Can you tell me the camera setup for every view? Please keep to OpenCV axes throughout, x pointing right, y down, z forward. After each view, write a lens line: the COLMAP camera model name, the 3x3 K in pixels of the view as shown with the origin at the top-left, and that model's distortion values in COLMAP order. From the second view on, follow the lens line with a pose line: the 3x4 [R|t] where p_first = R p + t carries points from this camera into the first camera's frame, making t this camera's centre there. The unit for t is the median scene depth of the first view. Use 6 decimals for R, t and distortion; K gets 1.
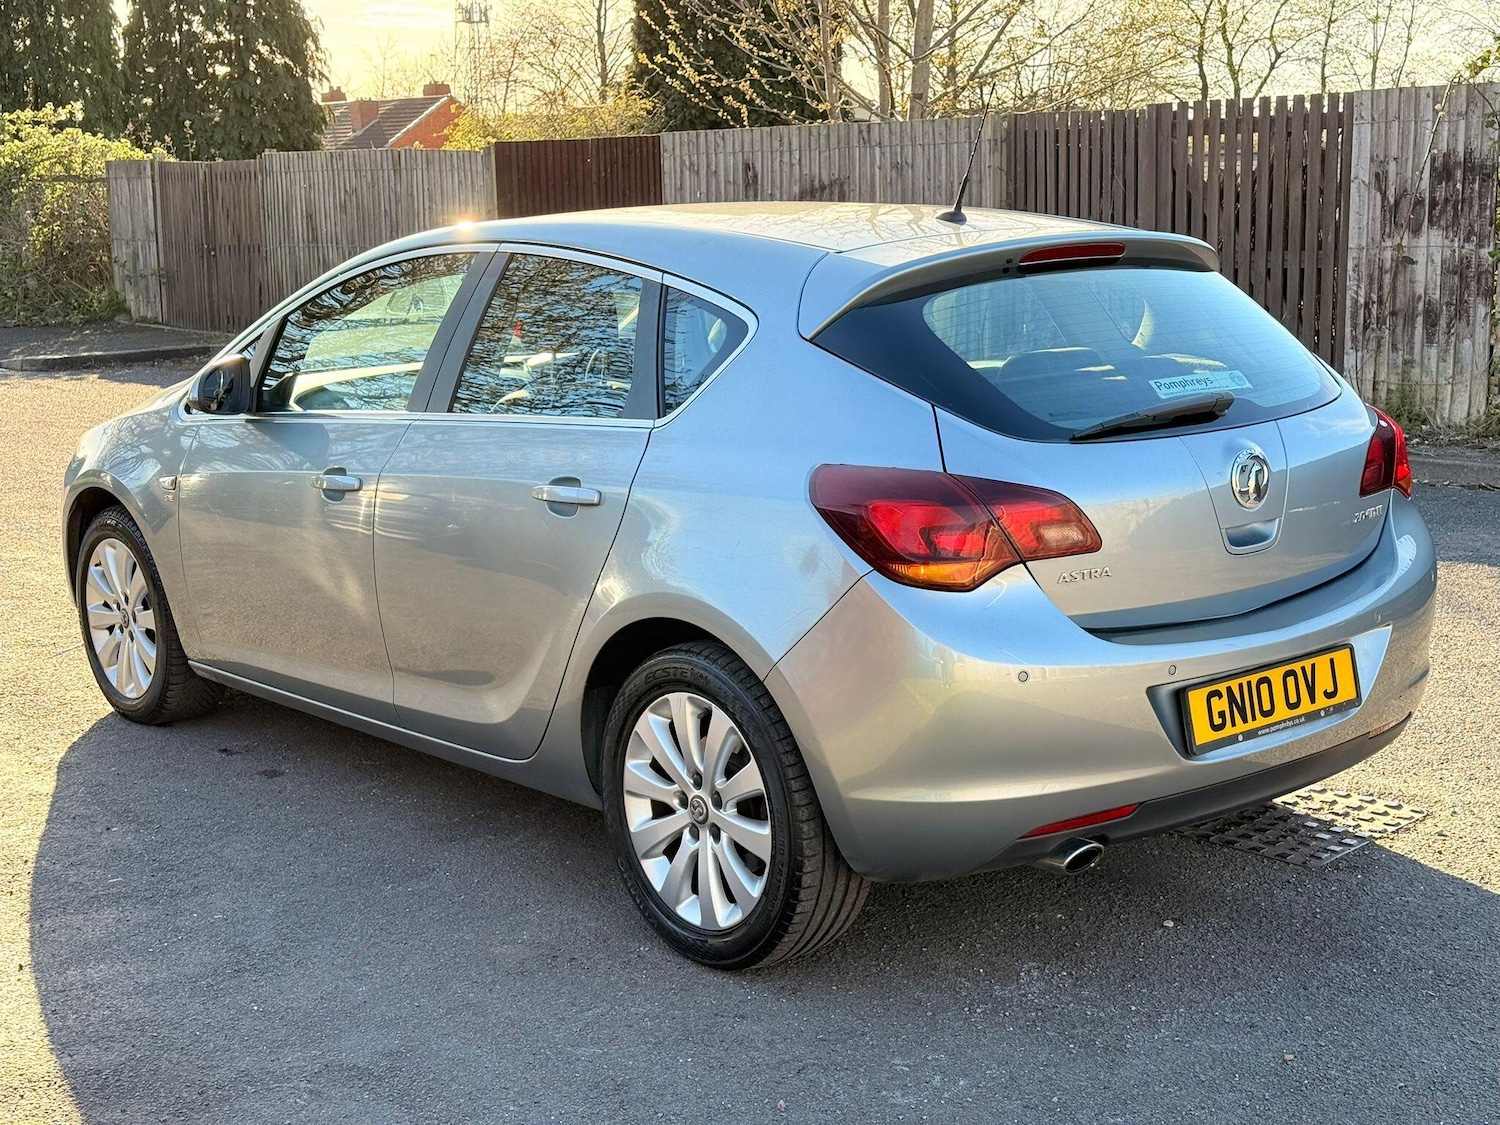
lens RADIAL K [[2078.7, 0, 758.3], [0, 2078.7, 565.1], [0, 0, 1]] dist [0.110072, 0.000000]
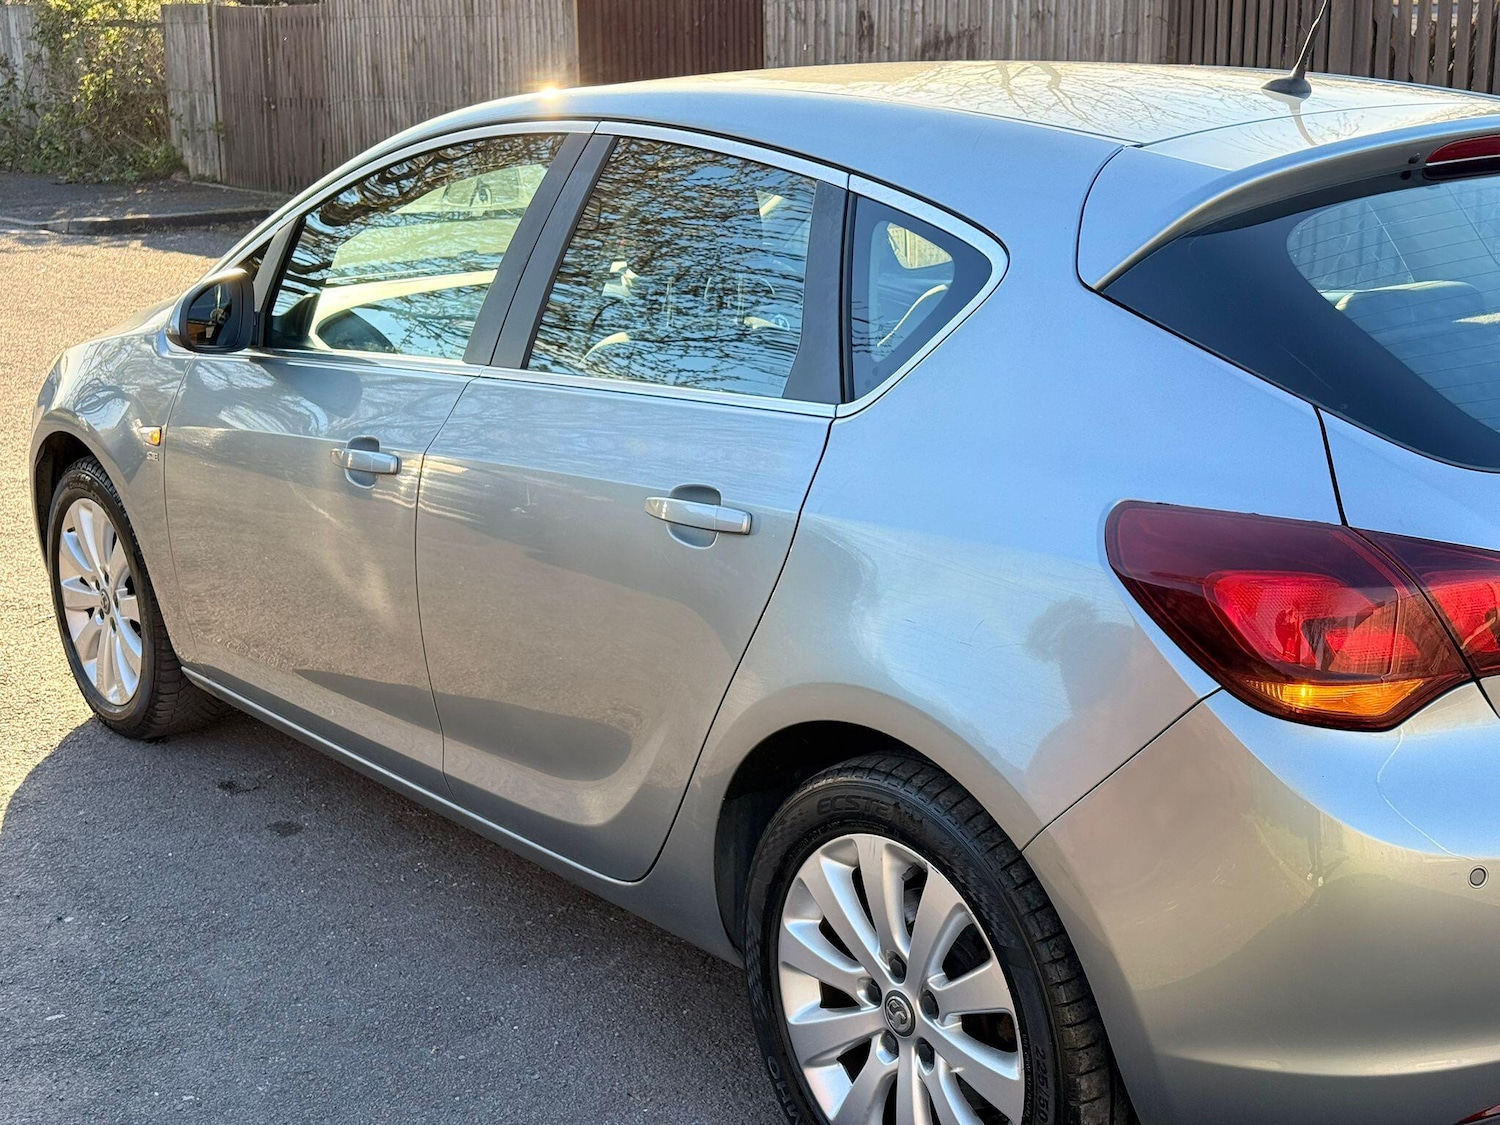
lens RADIAL K [[2078.7, 0, 746.5], [0, 2078.7, 578.1], [0, 0, 1]] dist [0.110072, 0.000000]
pose [[0.999046, 0.018933, -0.039363, -0.051602], [-0.016016, 0.997192, 0.073150, -0.063028], [0.040637, -0.072450, 0.996544, 0.347578]]
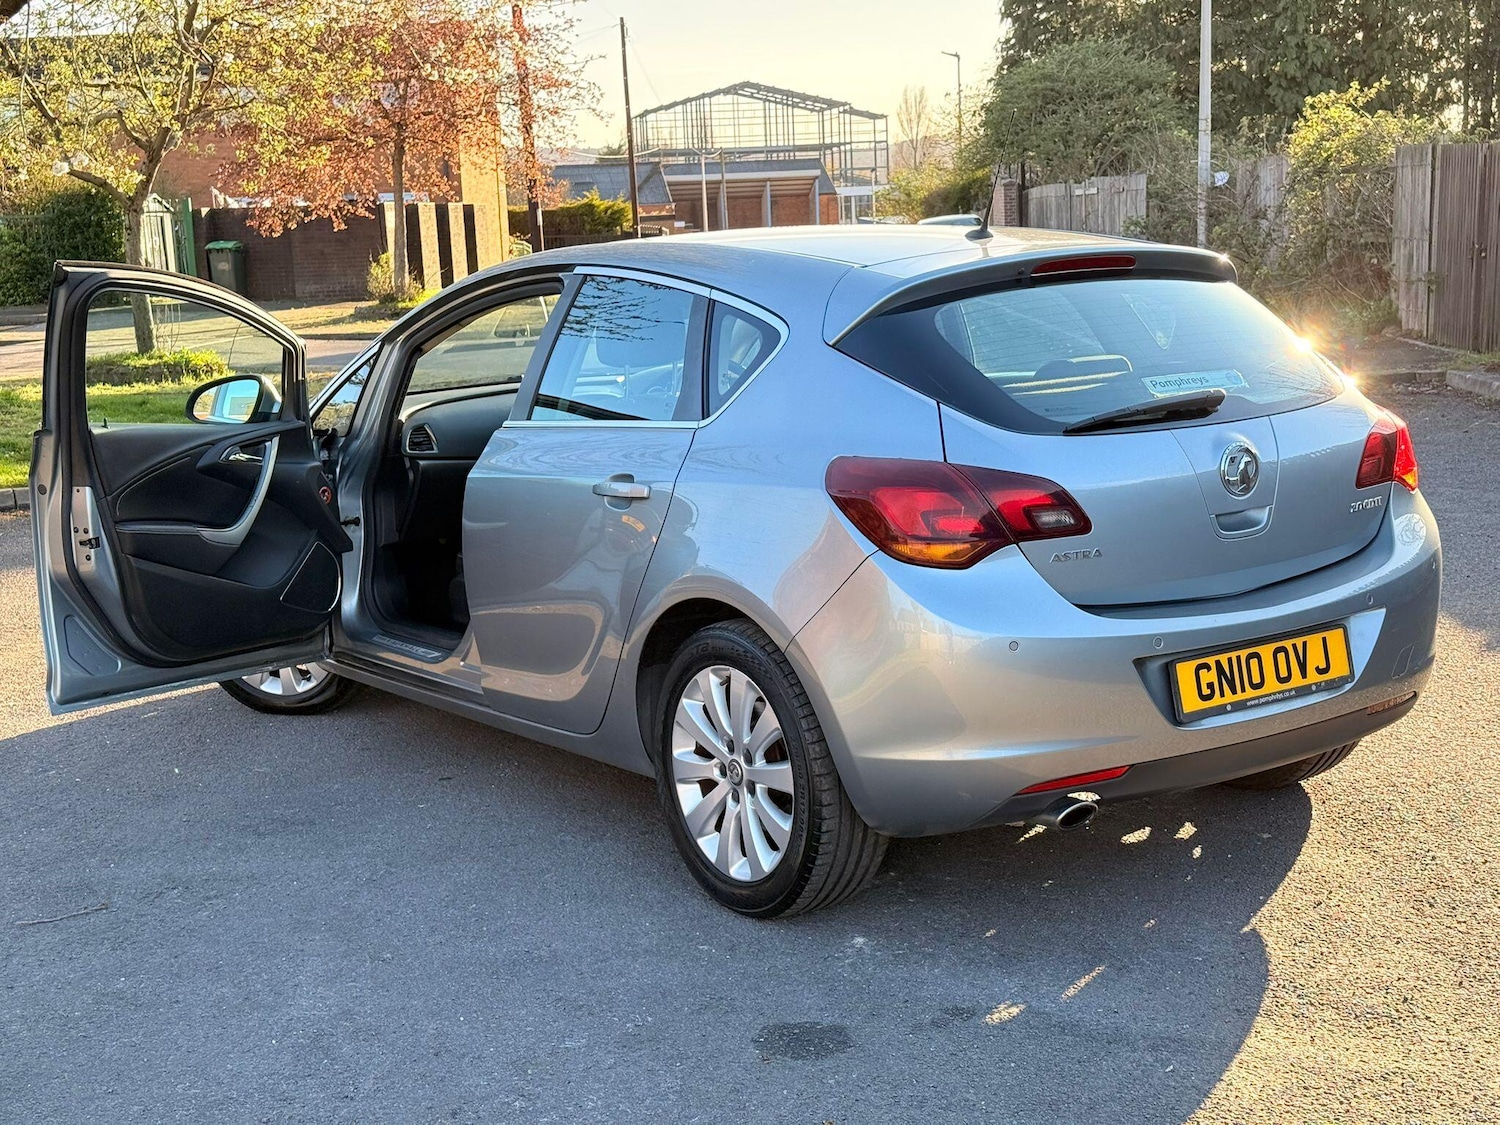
lens RADIAL K [[2078.7, 0, 761.2], [0, 2078.7, 556.8], [0, 0, 1]] dist [0.110072, 0.000000]
pose [[0.996319, -0.002206, -0.085694, 0.077453], [0.000207, 0.999728, -0.023323, 0.027965], [0.085723, 0.023220, 0.996048, -0.093594]]
